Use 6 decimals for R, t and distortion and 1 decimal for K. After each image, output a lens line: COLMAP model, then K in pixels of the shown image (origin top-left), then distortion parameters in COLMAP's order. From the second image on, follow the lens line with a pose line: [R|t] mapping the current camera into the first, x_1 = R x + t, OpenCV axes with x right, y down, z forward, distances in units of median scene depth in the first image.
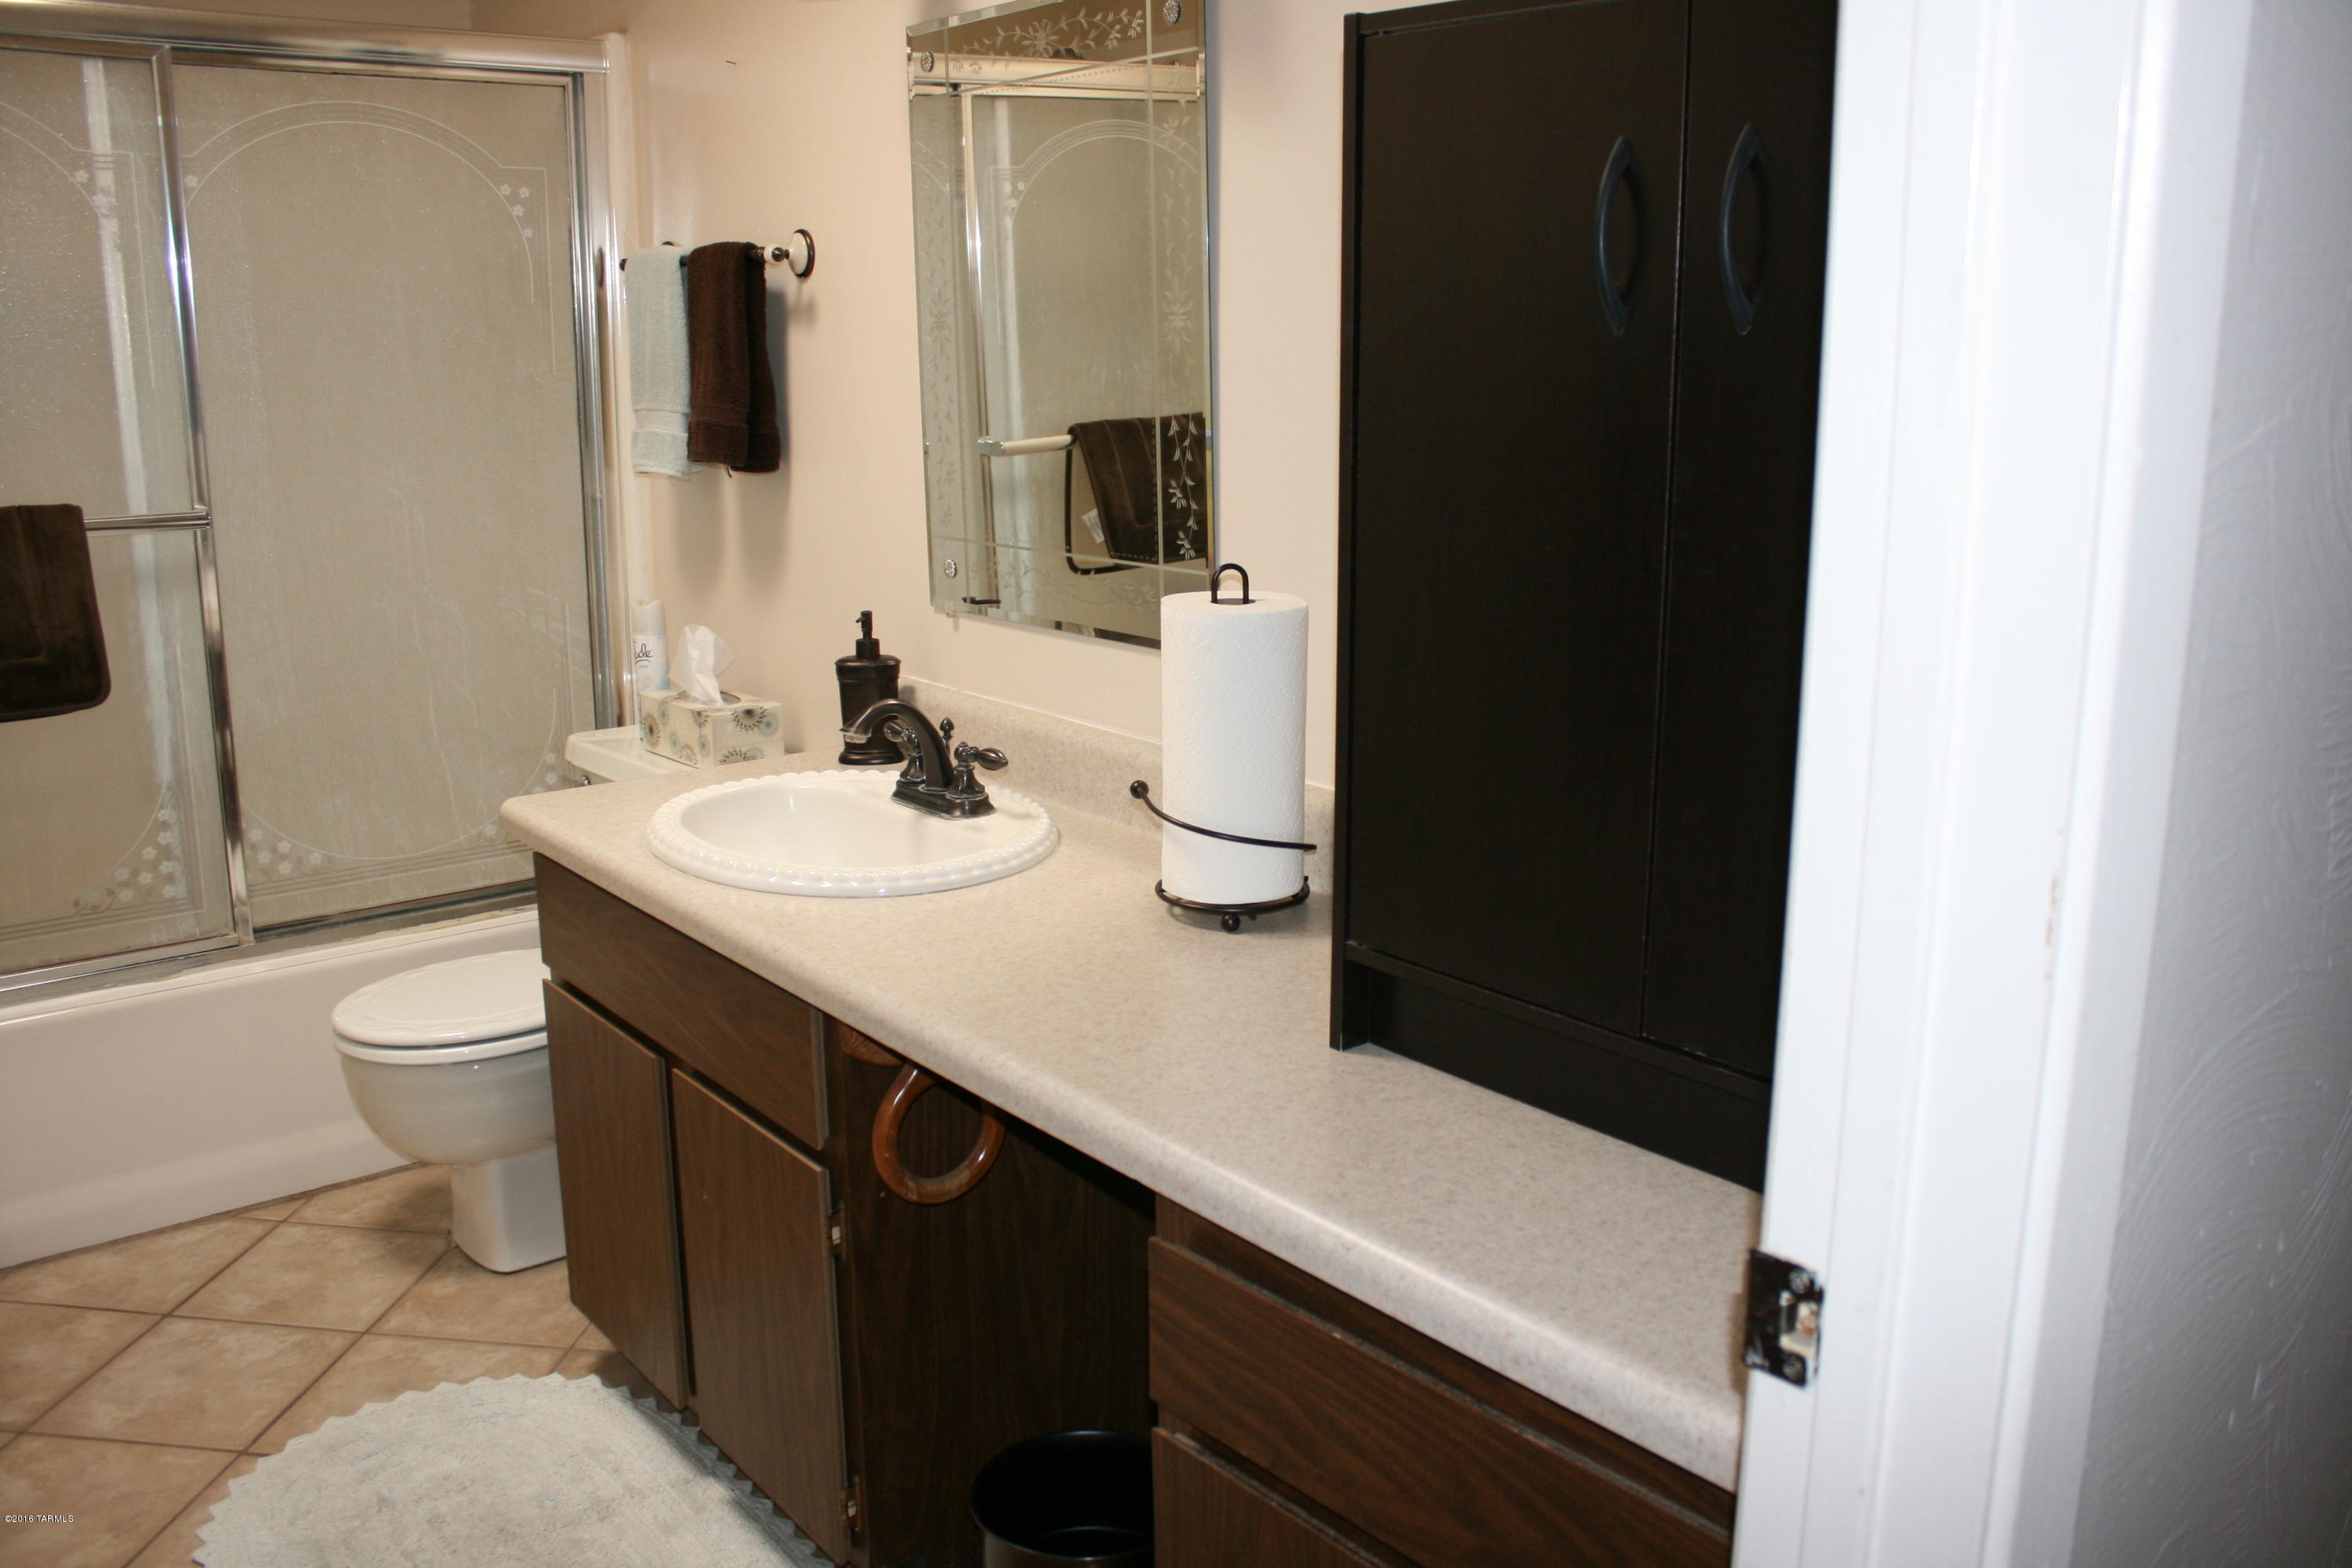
lens RADIAL K [[1971.6, 0, 1202.0], [0, 1971.6, 765.8], [0, 0, 1]] dist [-0.158918, 0.143414]
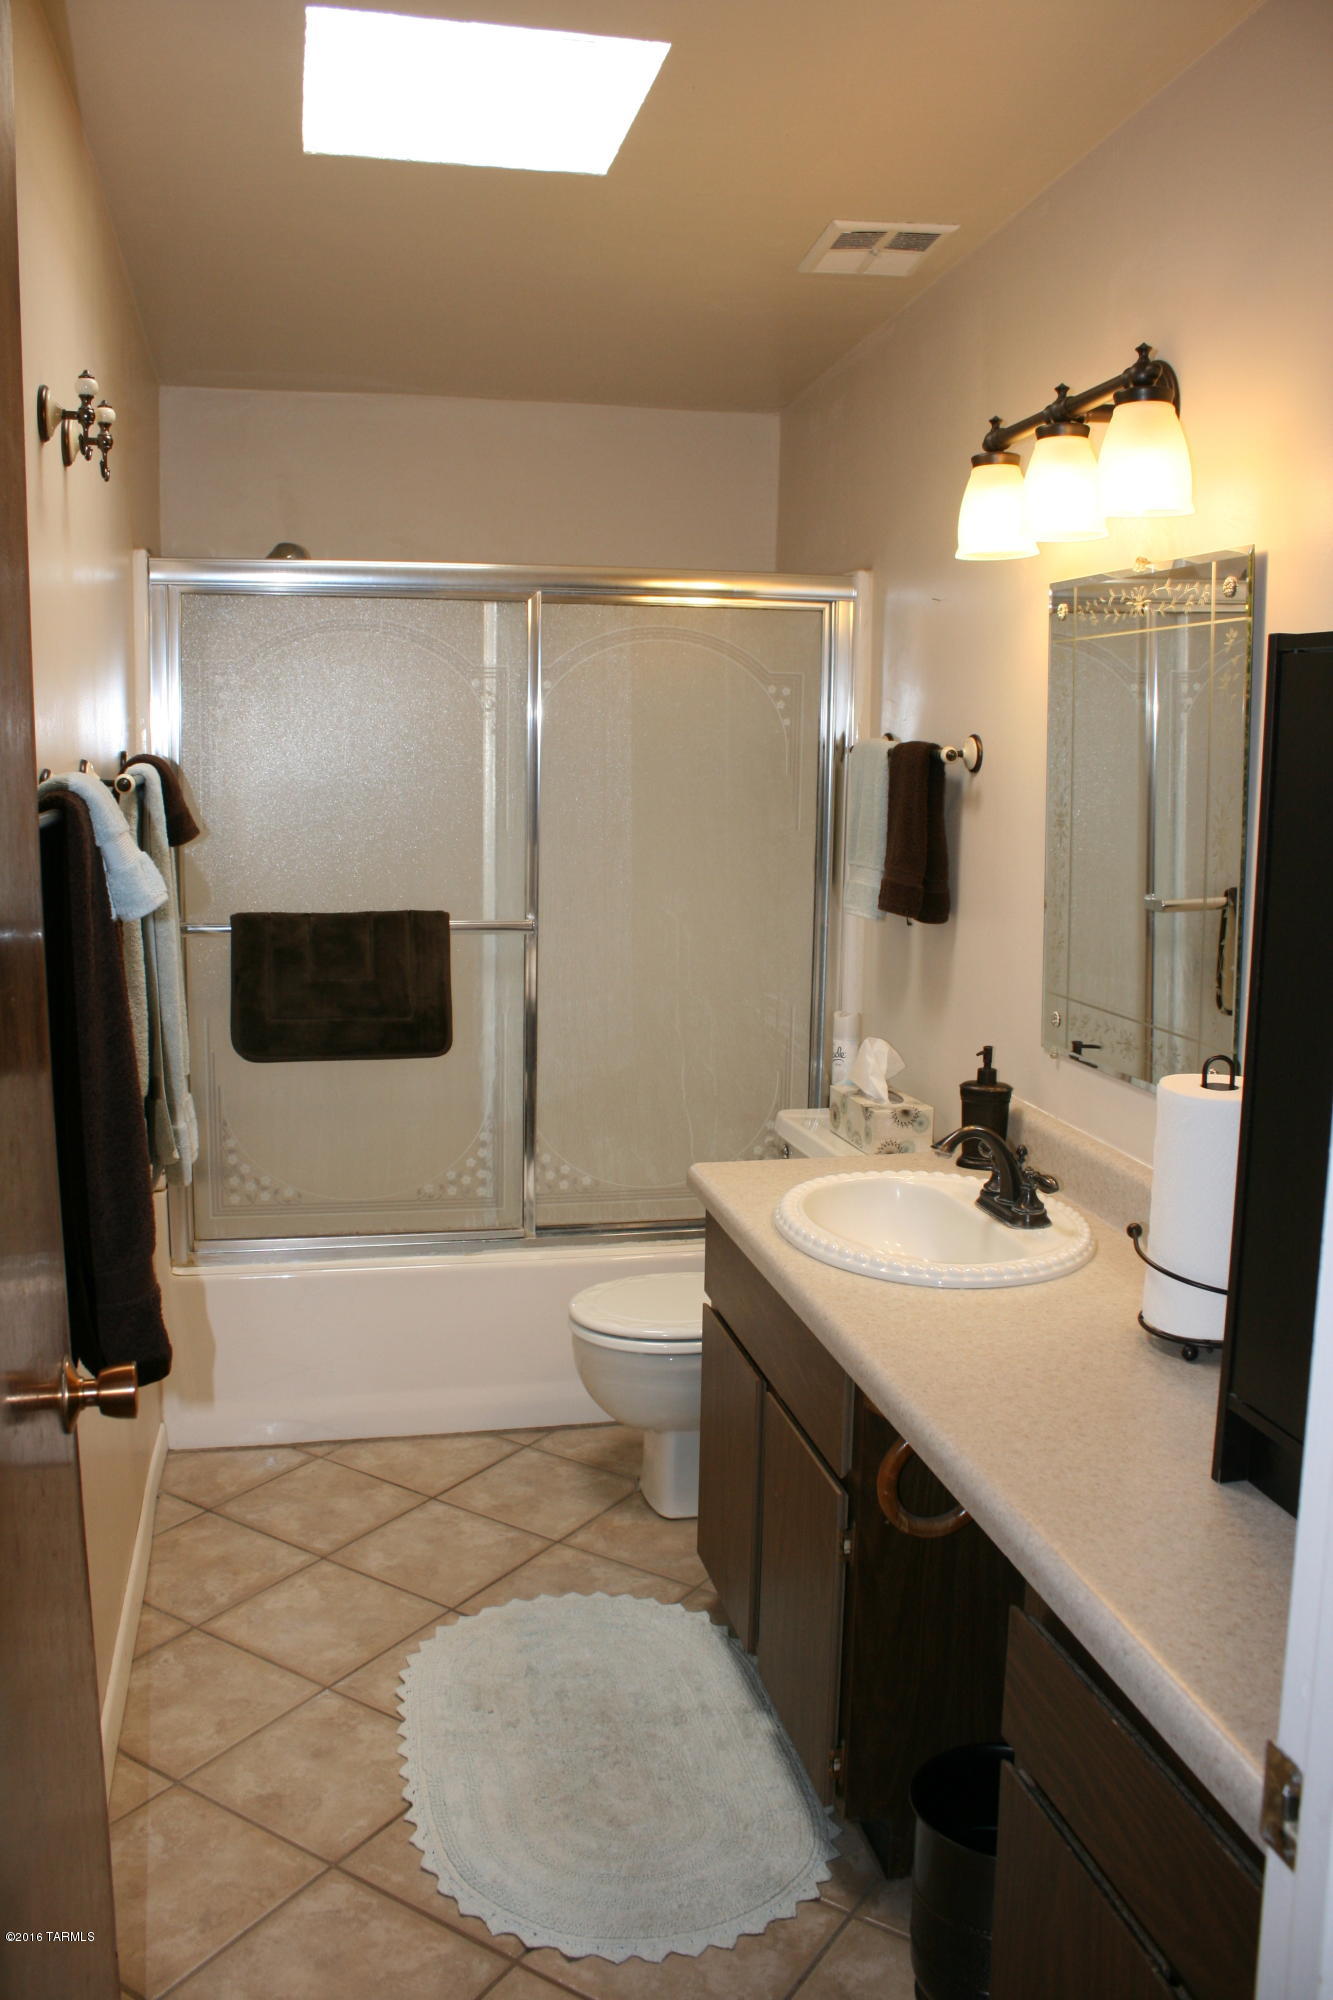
lens RADIAL K [[1679.9, 0, 672.3], [0, 1679.9, 997.1], [0, 0, 1]] dist [-0.155697, 0.145142]
pose [[0.891890, 0.083209, -0.444532, 0.114152], [-0.114404, 0.992470, -0.043761, -0.039239], [0.437544, 0.089887, 0.894693, -0.035348]]
